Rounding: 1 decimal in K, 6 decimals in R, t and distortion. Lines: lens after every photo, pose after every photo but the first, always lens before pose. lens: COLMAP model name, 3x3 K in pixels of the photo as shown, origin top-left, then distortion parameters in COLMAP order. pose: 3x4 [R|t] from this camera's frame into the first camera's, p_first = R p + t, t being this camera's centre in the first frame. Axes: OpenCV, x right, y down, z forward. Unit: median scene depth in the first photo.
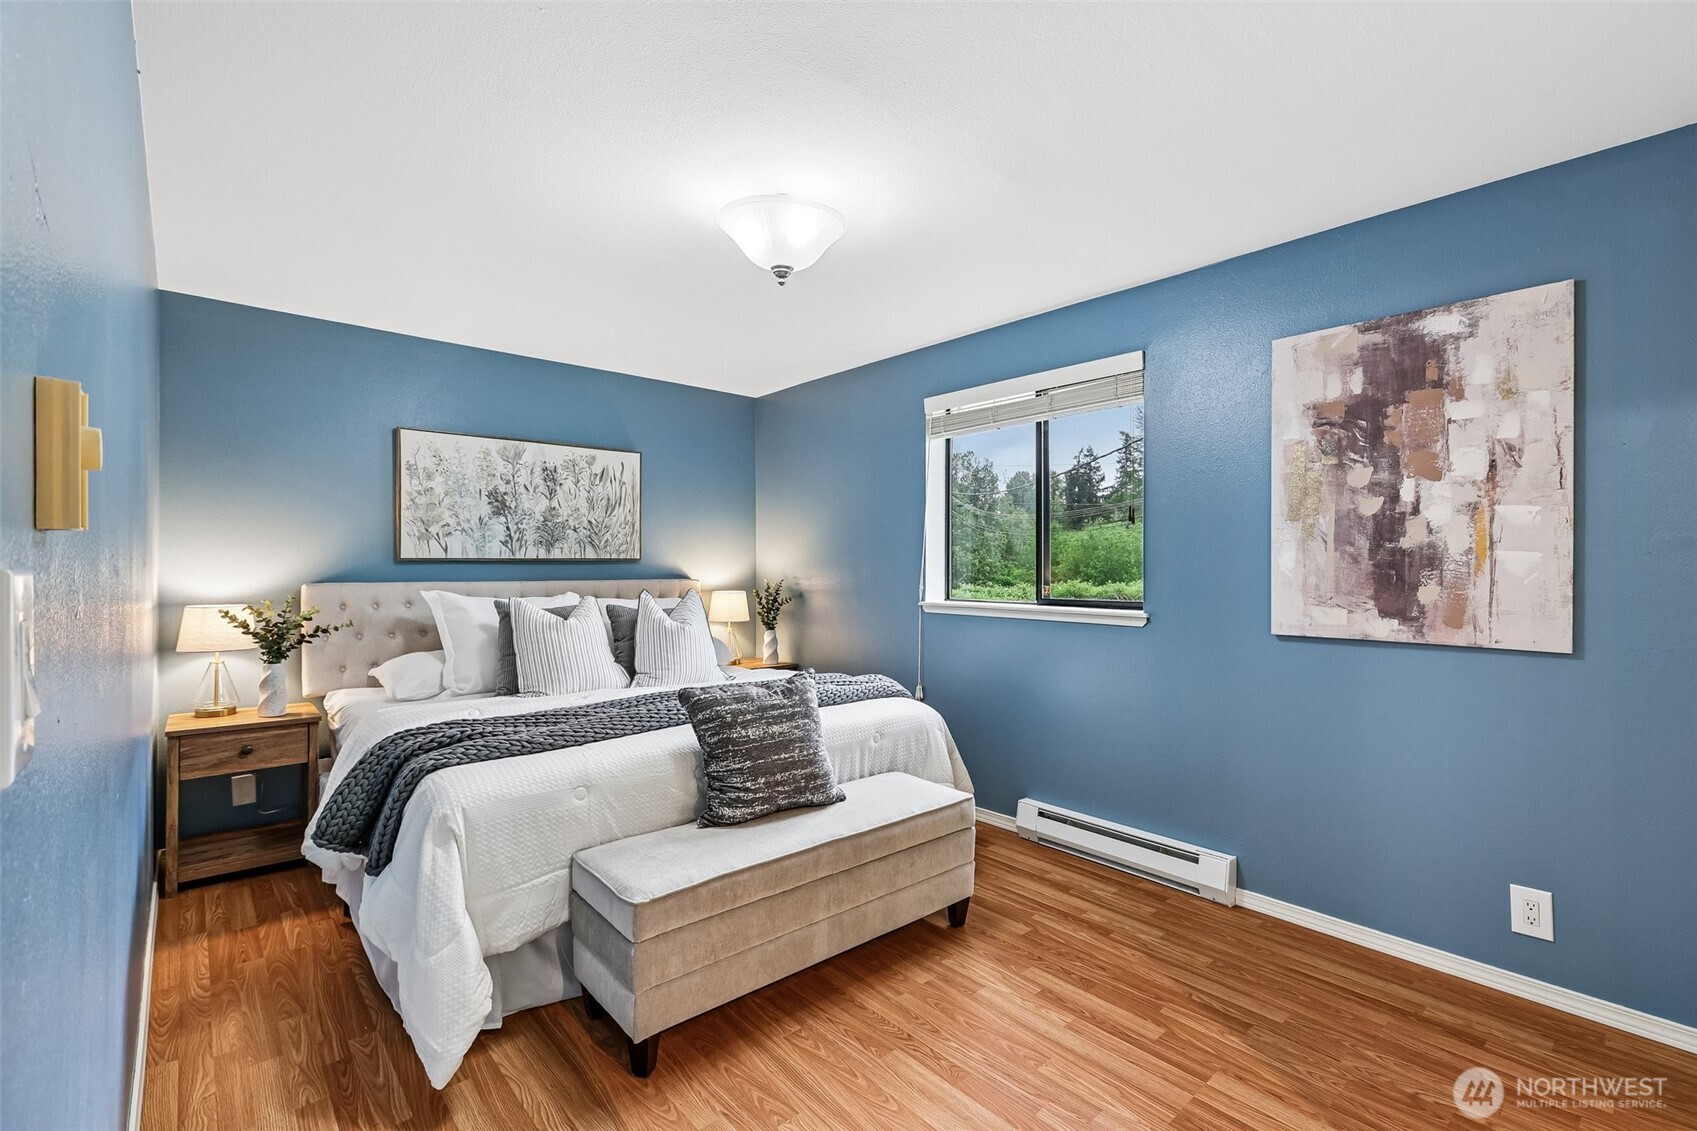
lens RADIAL K [[775.2, 0, 851.5], [0, 775.2, 560.8], [0, 0, 1]] dist [0.004004, 0.000700]
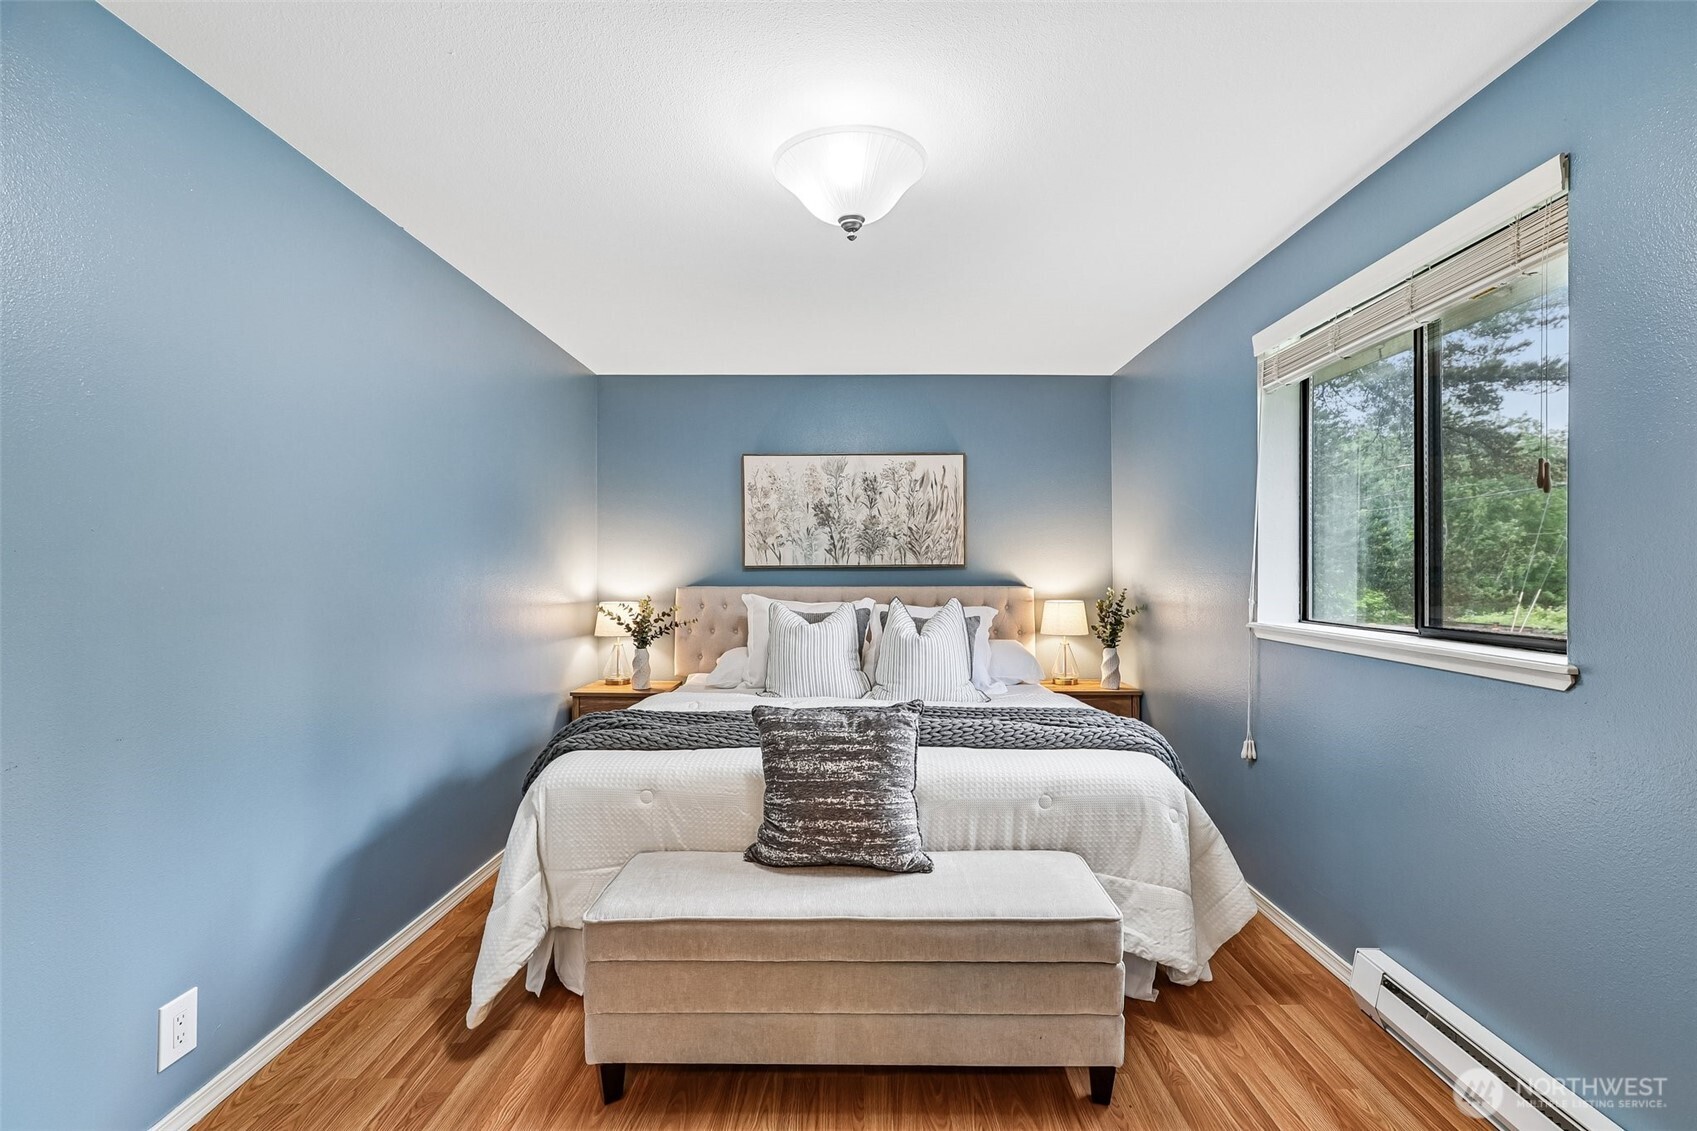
lens RADIAL K [[754.2, 0, 859.6], [0, 754.2, 565.7], [0, 0, 1]] dist [0.000241, 0.000259]
pose [[0.741757, -0.006260, -0.670640, 0.326987], [0.006627, 0.999976, -0.002004, -0.000162], [0.670636, -0.002958, 0.741780, 0.281038]]
